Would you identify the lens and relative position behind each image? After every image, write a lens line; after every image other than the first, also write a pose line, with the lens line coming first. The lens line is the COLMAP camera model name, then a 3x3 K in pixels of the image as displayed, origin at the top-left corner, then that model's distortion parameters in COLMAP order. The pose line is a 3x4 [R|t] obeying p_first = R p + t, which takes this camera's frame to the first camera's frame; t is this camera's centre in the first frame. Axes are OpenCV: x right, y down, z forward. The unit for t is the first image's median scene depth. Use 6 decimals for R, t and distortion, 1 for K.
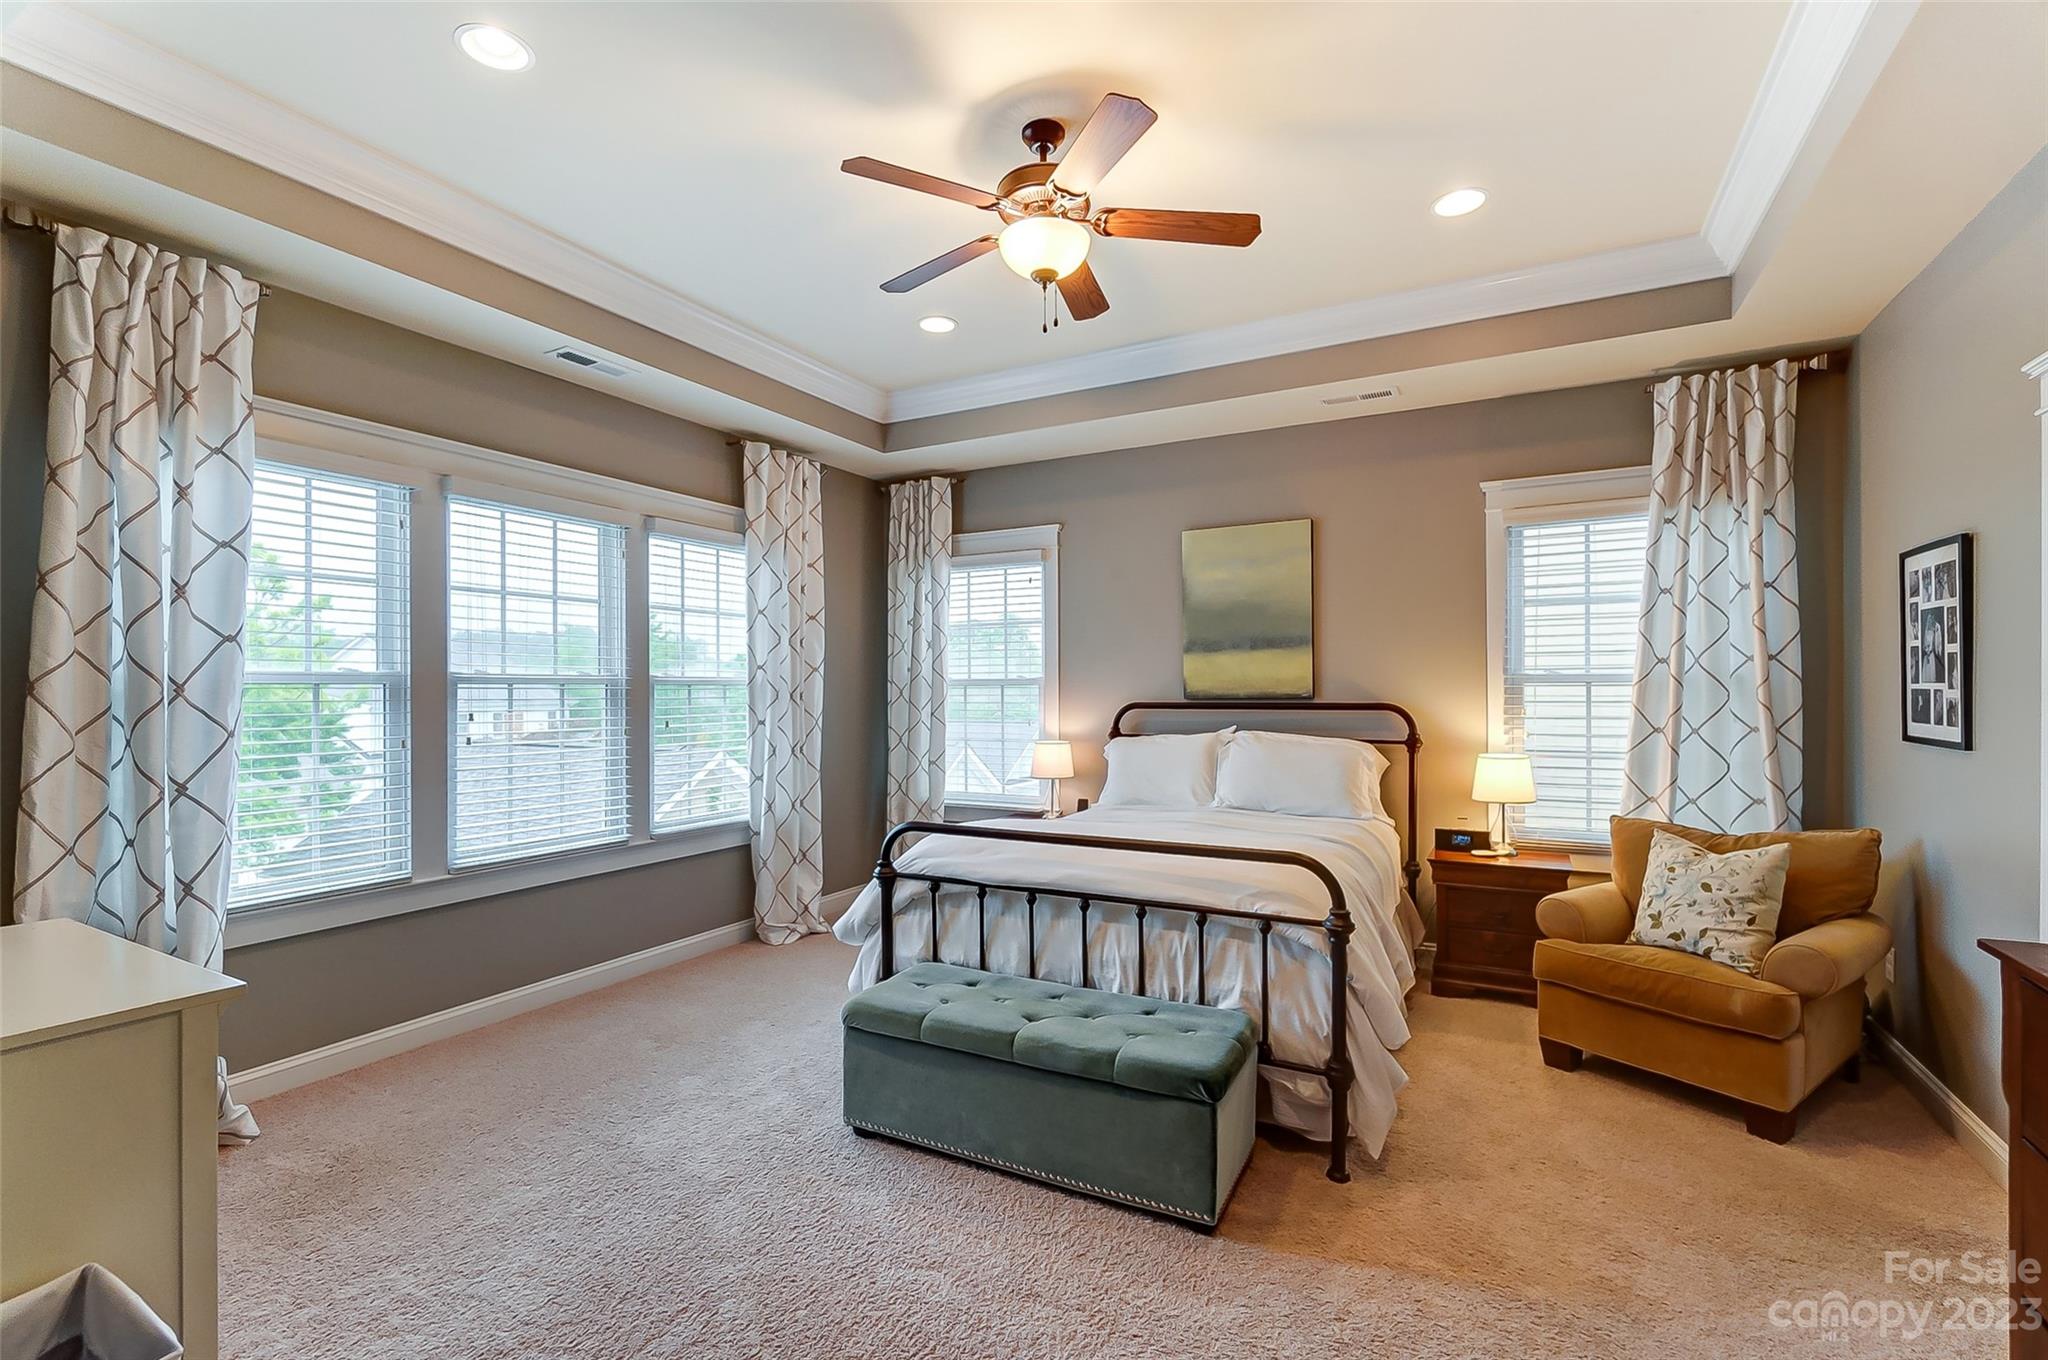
lens RADIAL K [[915.4, 0, 1016.3], [0, 915.4, 692.7], [0, 0, 1]] dist [-0.066400, 0.025473]
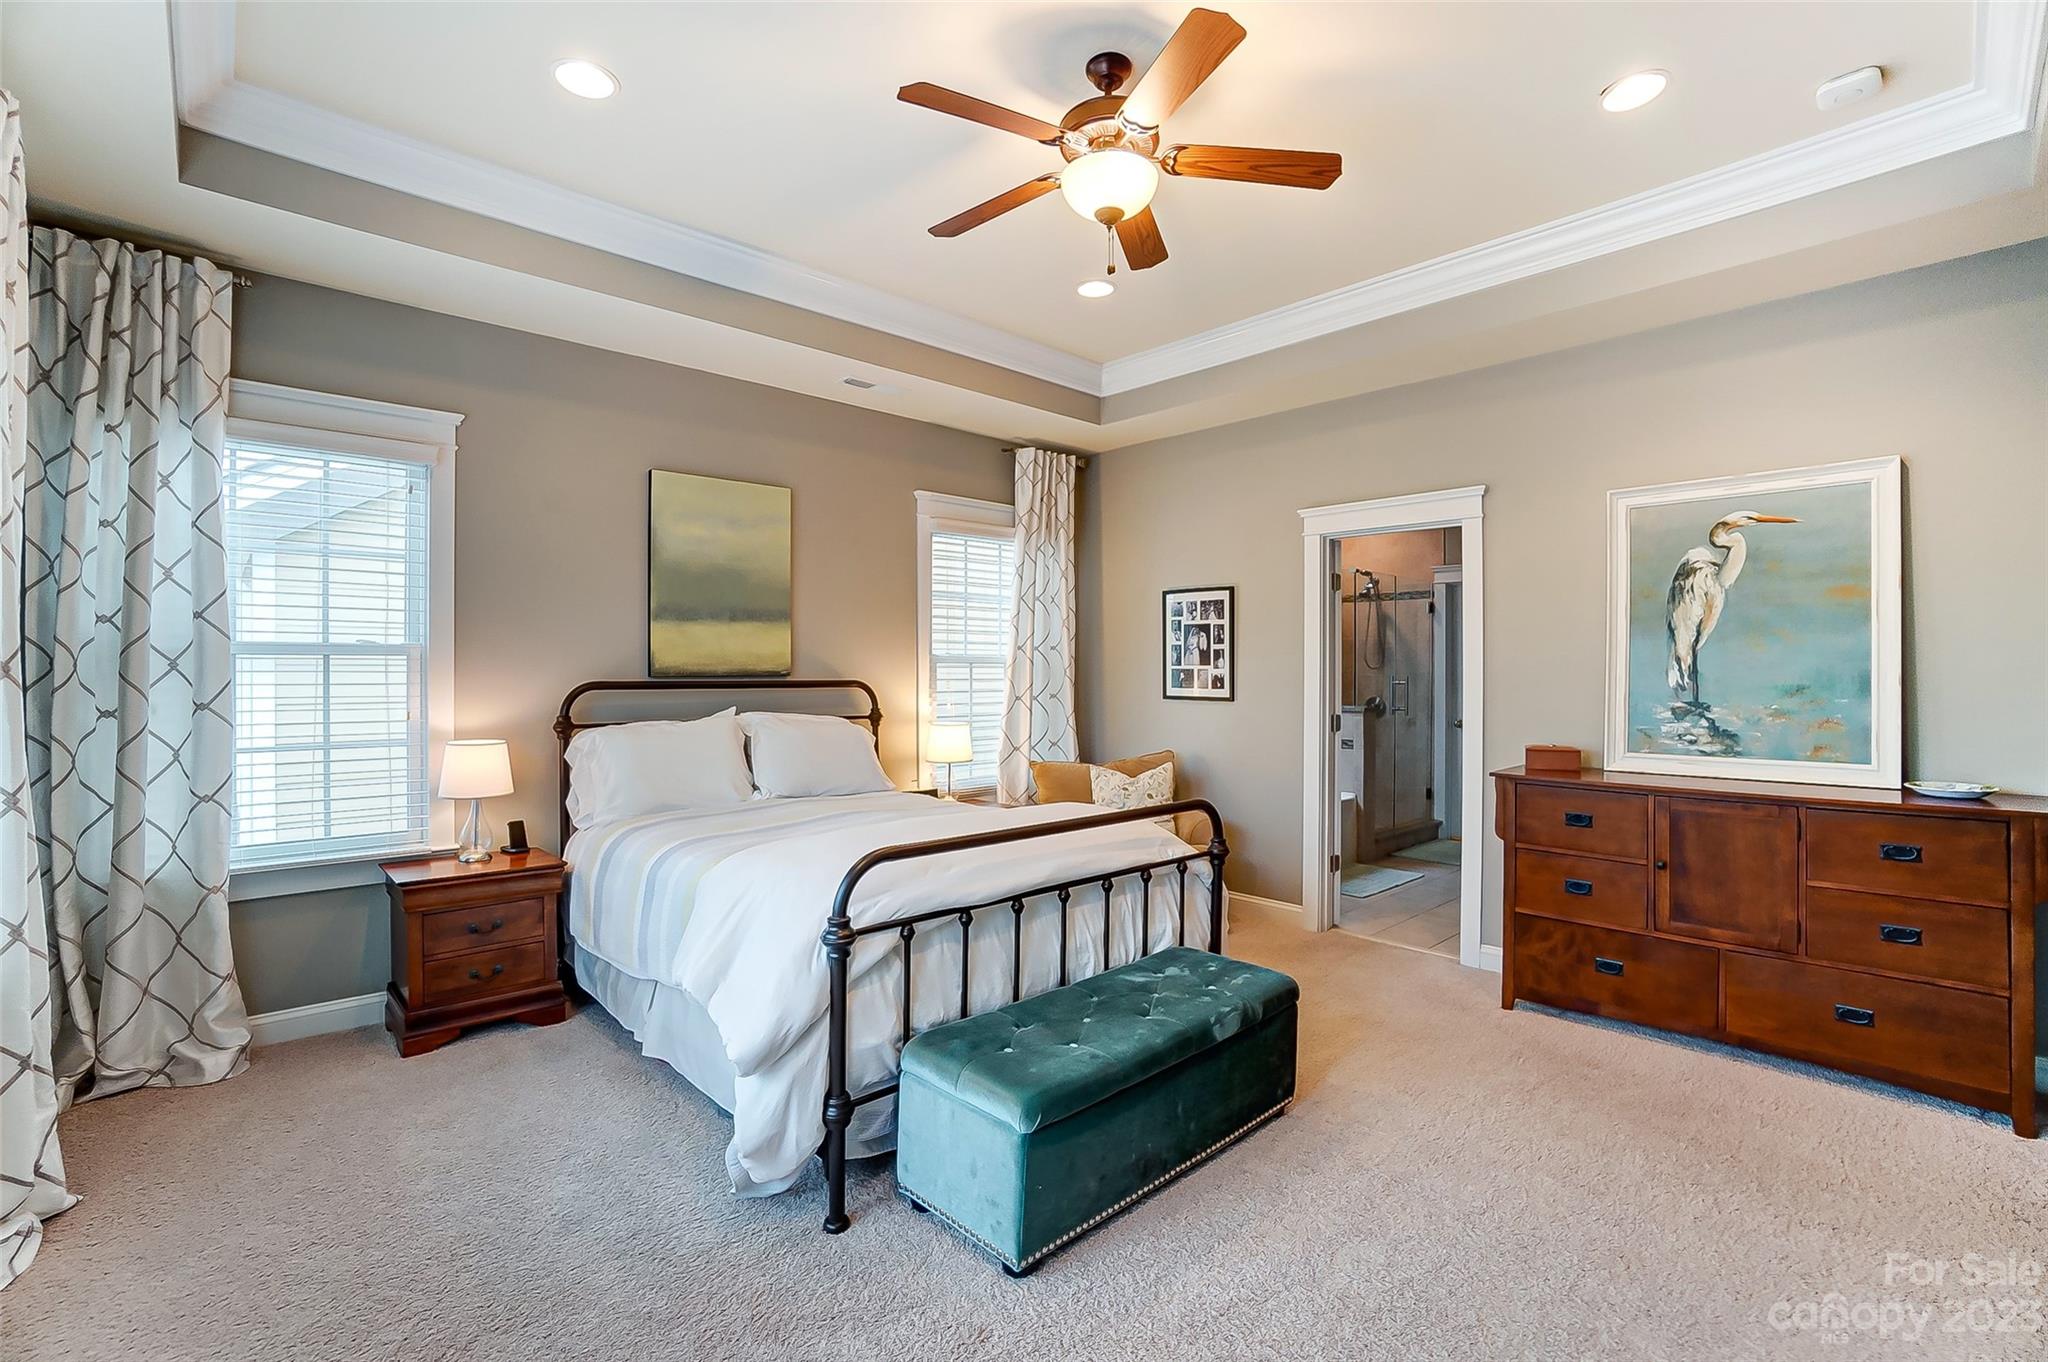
lens RADIAL K [[906.0, 0, 1026.4], [0, 906.0, 647.3], [0, 0, 1]] dist [-0.053614, 0.000102]
pose [[0.295327, 0.033025, 0.954825, -0.509786], [0.001773, 0.999382, -0.035114, 0.010073], [-0.955395, 0.012063, 0.295086, 0.480980]]
